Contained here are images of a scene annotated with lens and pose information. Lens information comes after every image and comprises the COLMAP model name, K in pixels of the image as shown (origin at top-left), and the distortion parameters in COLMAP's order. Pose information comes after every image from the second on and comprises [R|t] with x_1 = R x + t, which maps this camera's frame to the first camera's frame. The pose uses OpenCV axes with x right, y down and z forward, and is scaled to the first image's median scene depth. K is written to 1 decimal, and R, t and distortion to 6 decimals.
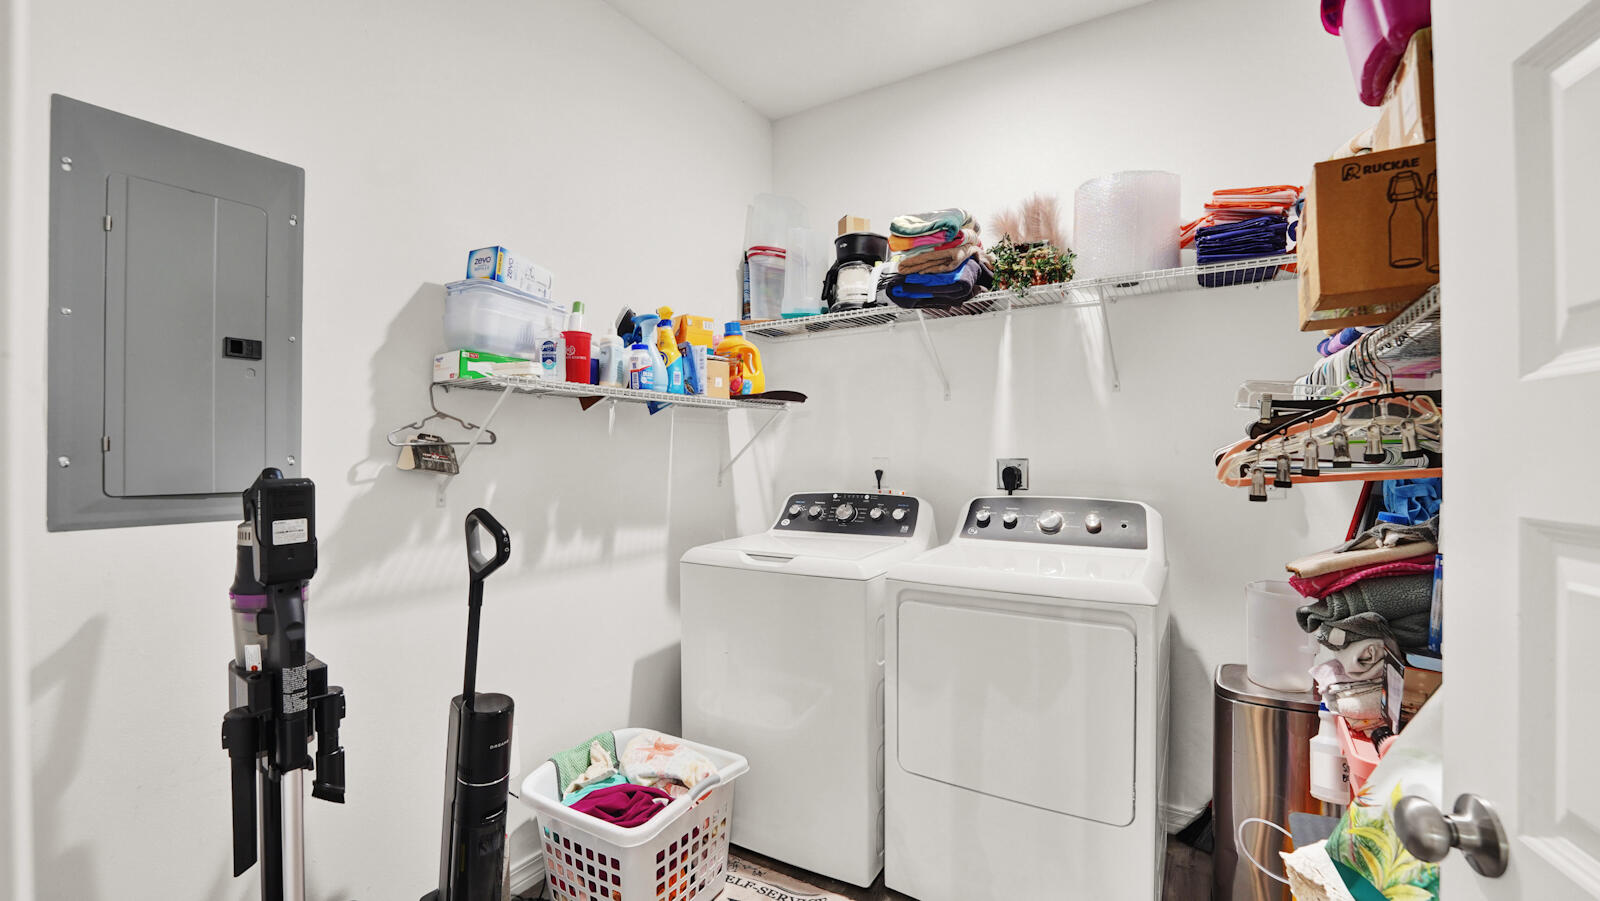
lens RADIAL K [[664.3, 0, 798.0], [0, 664.3, 448.7], [0, 0, 1]] dist [-0.030616, 0.003980]
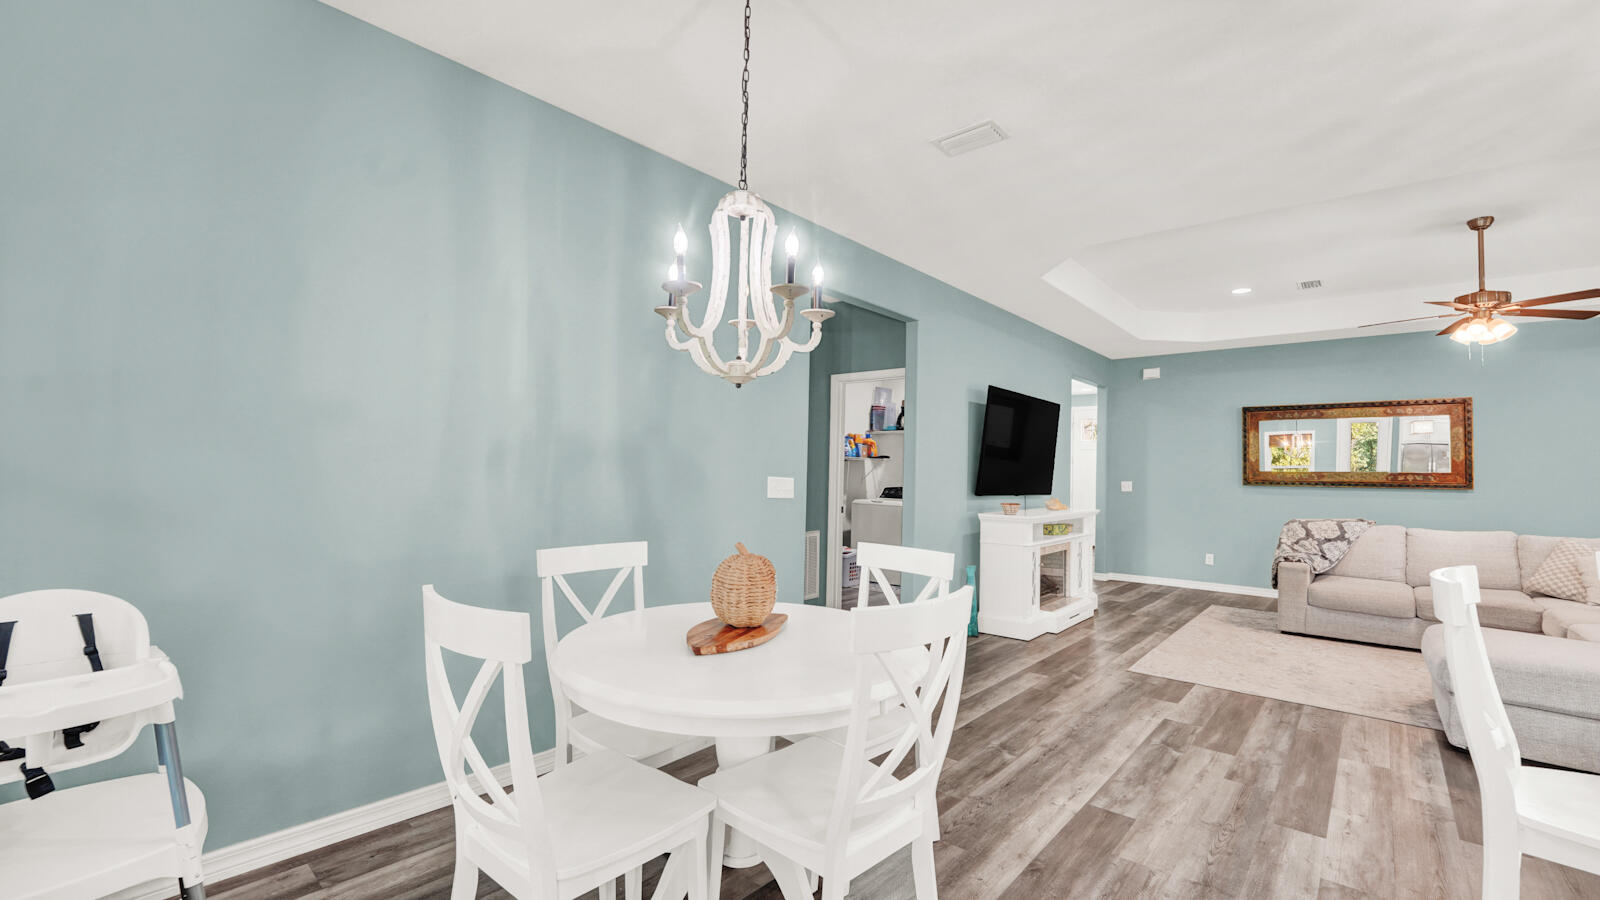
lens RADIAL K [[664.3, 0, 791.6], [0, 664.3, 447.5], [0, 0, 1]] dist [-0.030616, 0.003980]
pose [[0.984903, 0.030336, -0.170427, 0.095456], [-0.036230, 0.998844, -0.031578, -0.002700], [0.169272, 0.037276, 0.984864, -2.403326]]
